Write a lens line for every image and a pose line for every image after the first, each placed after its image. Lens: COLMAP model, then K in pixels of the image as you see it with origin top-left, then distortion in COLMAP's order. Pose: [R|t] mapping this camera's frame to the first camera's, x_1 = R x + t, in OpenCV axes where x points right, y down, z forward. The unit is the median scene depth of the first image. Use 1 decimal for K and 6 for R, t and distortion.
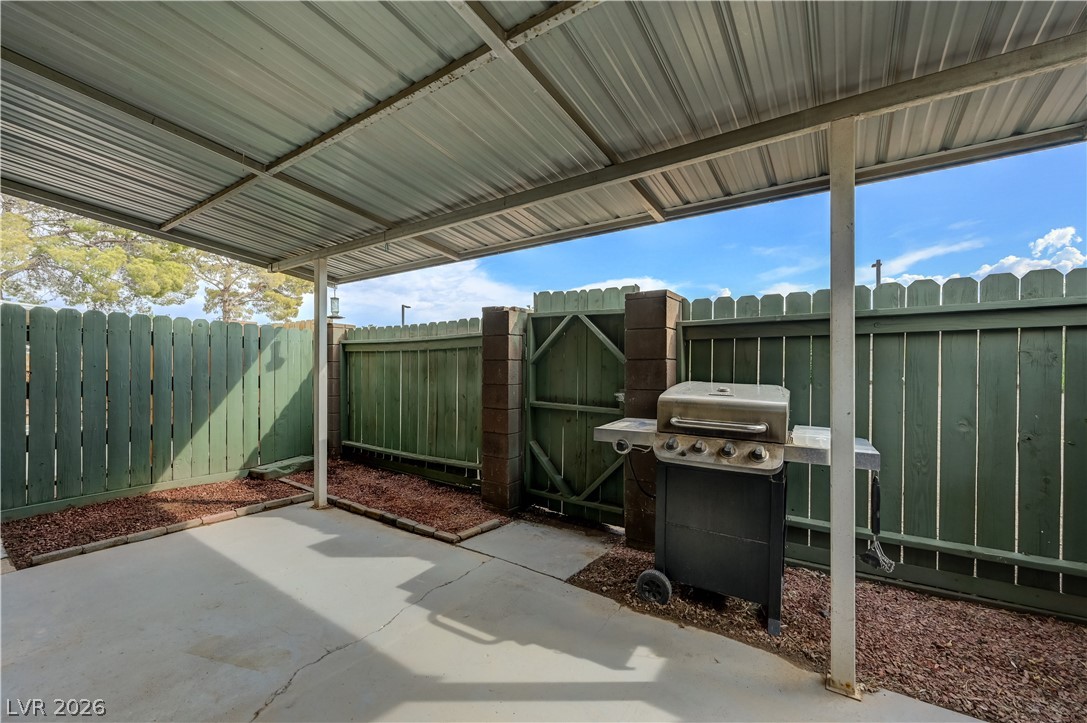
lens RADIAL K [[429.2, 0, 543.5], [0, 429.2, 361.5], [0, 0, 1]] dist [-0.037533, 0.000017]
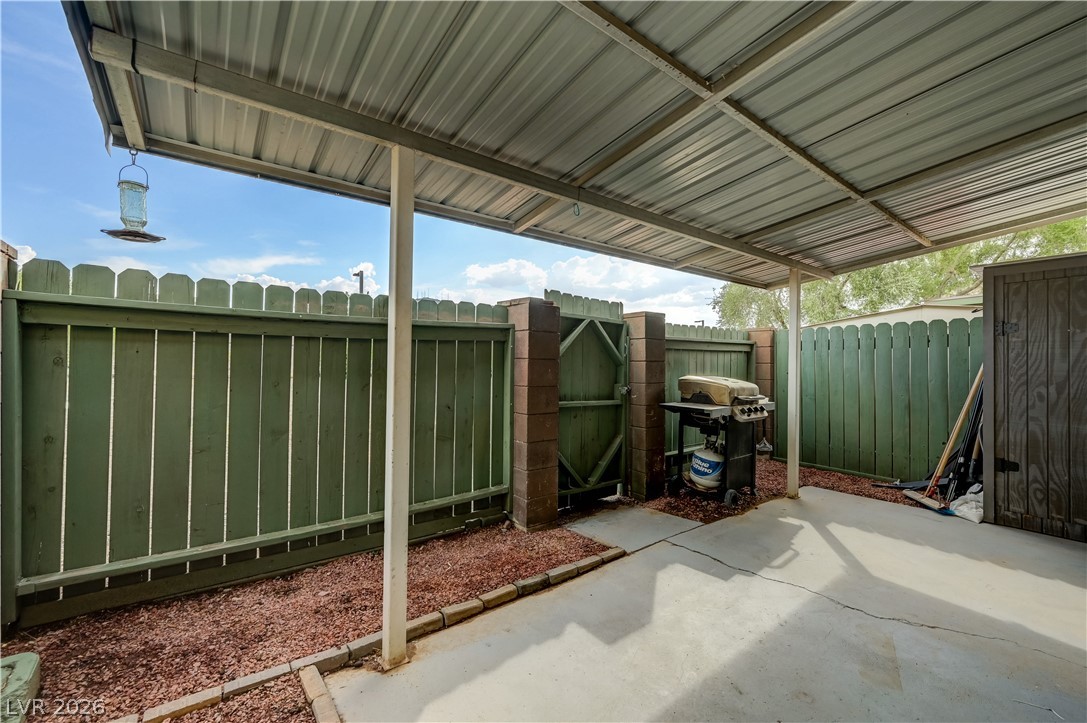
lens RADIAL K [[433.9, 0, 555.6], [0, 433.9, 370.7], [0, 0, 1]] dist [0.000962, 0.000042]
pose [[0.309553, -0.013816, 0.950782, -0.979886], [-0.013971, 0.999720, 0.019075, 0.002654], [-0.950779, -0.019188, 0.309274, 0.714431]]
